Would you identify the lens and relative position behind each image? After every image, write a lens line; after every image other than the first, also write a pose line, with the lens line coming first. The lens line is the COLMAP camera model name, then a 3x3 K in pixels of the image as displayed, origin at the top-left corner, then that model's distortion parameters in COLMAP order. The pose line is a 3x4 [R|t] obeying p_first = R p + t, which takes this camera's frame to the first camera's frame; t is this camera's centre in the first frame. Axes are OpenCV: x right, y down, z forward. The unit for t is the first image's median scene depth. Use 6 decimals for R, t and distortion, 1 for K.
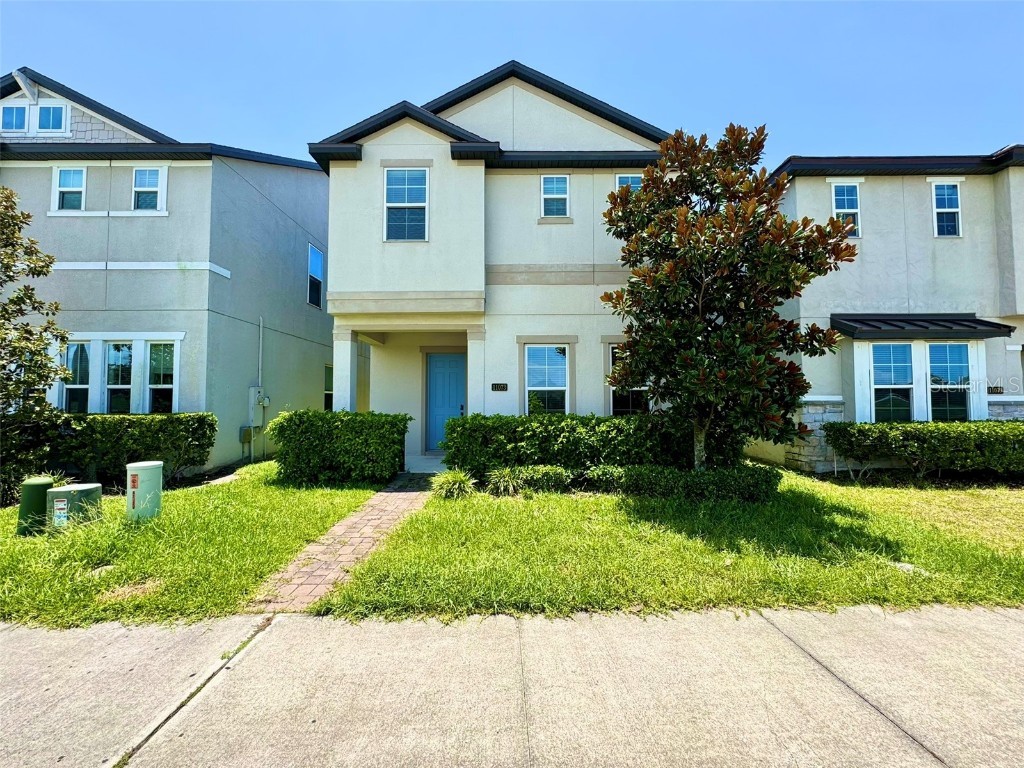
lens RADIAL K [[405.3, 0, 512.0], [0, 405.3, 384.0], [0, 0, 1]] dist [-0.003943, -0.000063]
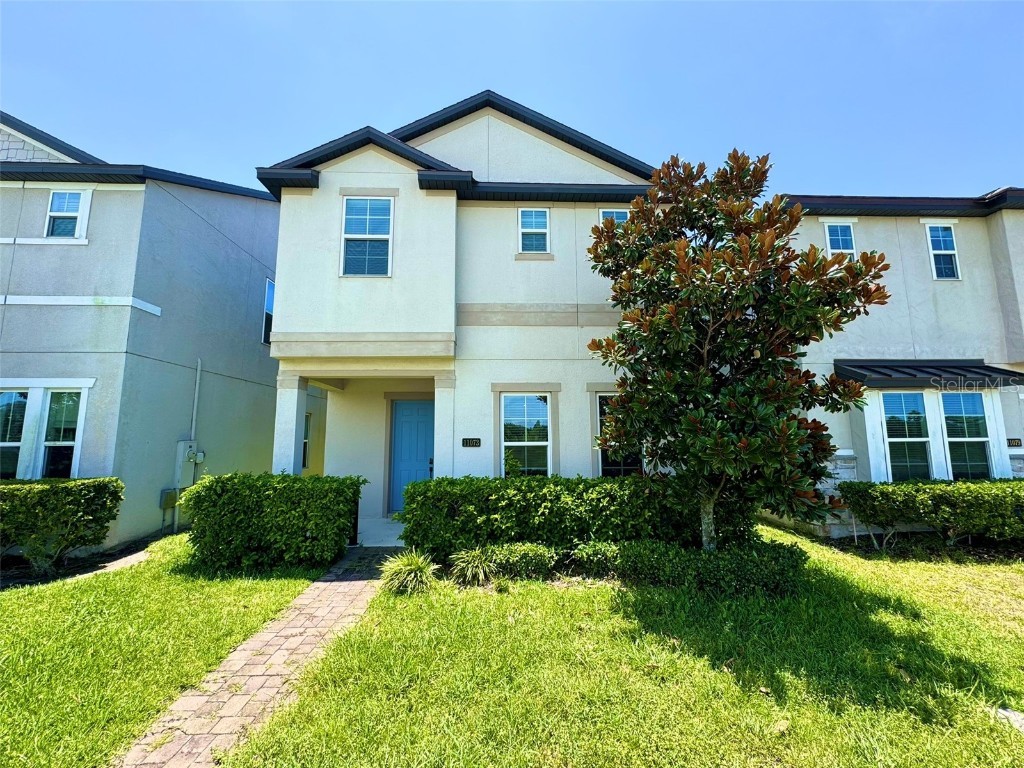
lens RADIAL K [[411.0, 0, 512.0], [0, 411.0, 384.0], [0, 0, 1]] dist [-0.003459, 0.000163]
pose [[0.999048, 0.001711, 0.043601, 0.017790], [0.002261, 0.995858, -0.090892, -0.037891], [-0.043575, 0.090904, 0.994906, 0.119083]]
